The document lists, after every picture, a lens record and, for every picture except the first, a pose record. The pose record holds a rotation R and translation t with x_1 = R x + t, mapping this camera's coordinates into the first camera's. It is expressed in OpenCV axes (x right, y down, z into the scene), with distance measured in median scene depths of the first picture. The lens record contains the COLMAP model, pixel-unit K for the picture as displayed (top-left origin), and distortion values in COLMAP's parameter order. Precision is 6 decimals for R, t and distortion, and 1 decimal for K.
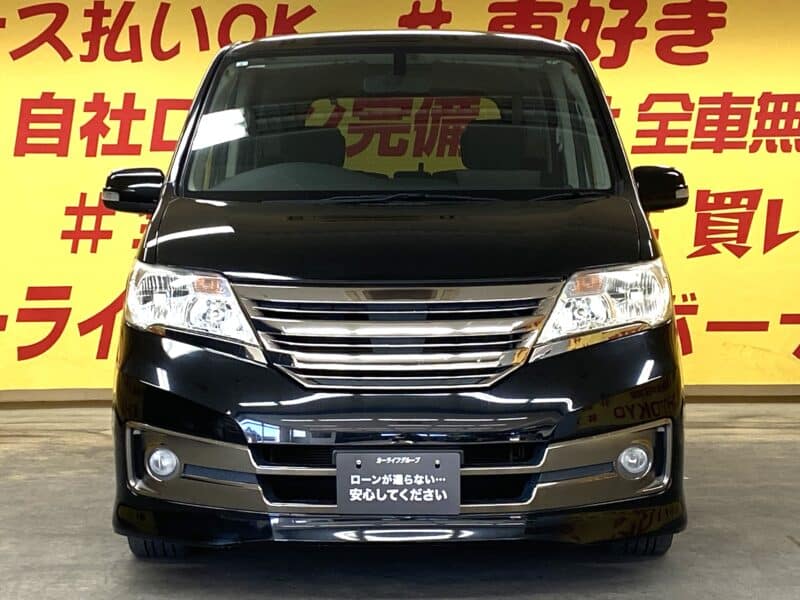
lens RADIAL K [[1835.3, 0, 405.6], [0, 1835.3, 305.6], [0, 0, 1]] dist [0.147371, 0.000000]
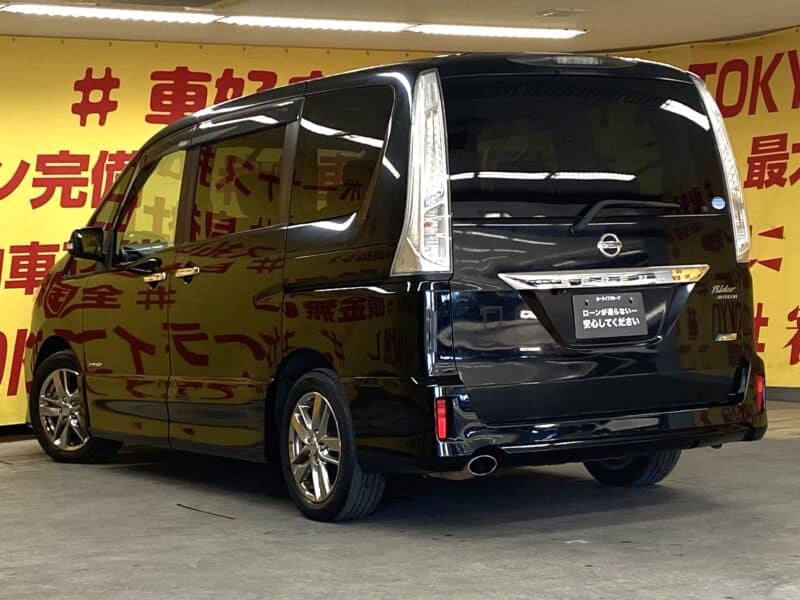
lens RADIAL K [[1747.5, 0, 403.6], [0, 1747.5, 296.3], [0, 0, 1]] dist [0.267306, 0.000000]
pose [[0.877336, -0.036449, 0.478490, -0.341197], [0.053001, 0.998371, -0.021129, 0.004676], [-0.476940, 0.043898, 0.877839, -0.019960]]
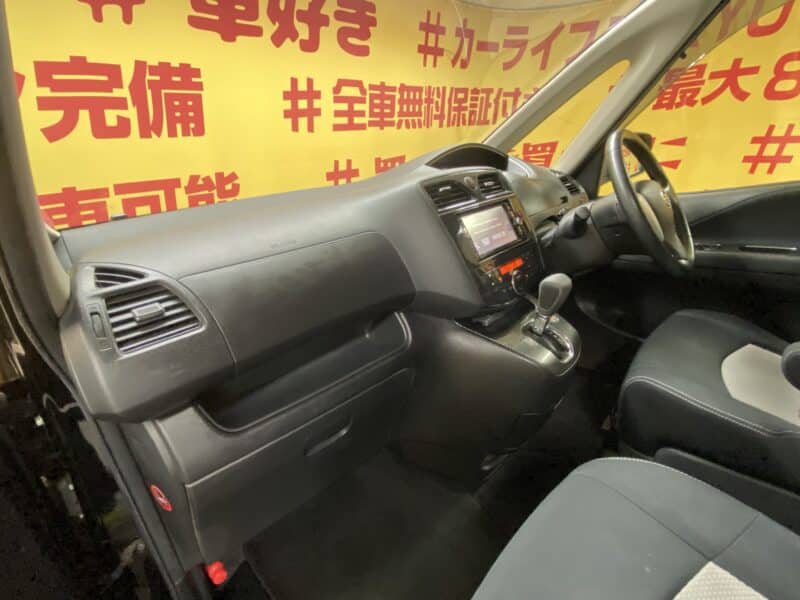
lens RADIAL K [[379.2, 0, 402.2], [0, 379.2, 301.4], [0, 0, 1]] dist [0.011780, -0.011294]
pose [[0.721654, -0.301140, 0.623323, -0.044811], [0.110269, 0.938933, 0.325953, -0.051871], [-0.683416, -0.166492, 0.710791, 0.761710]]
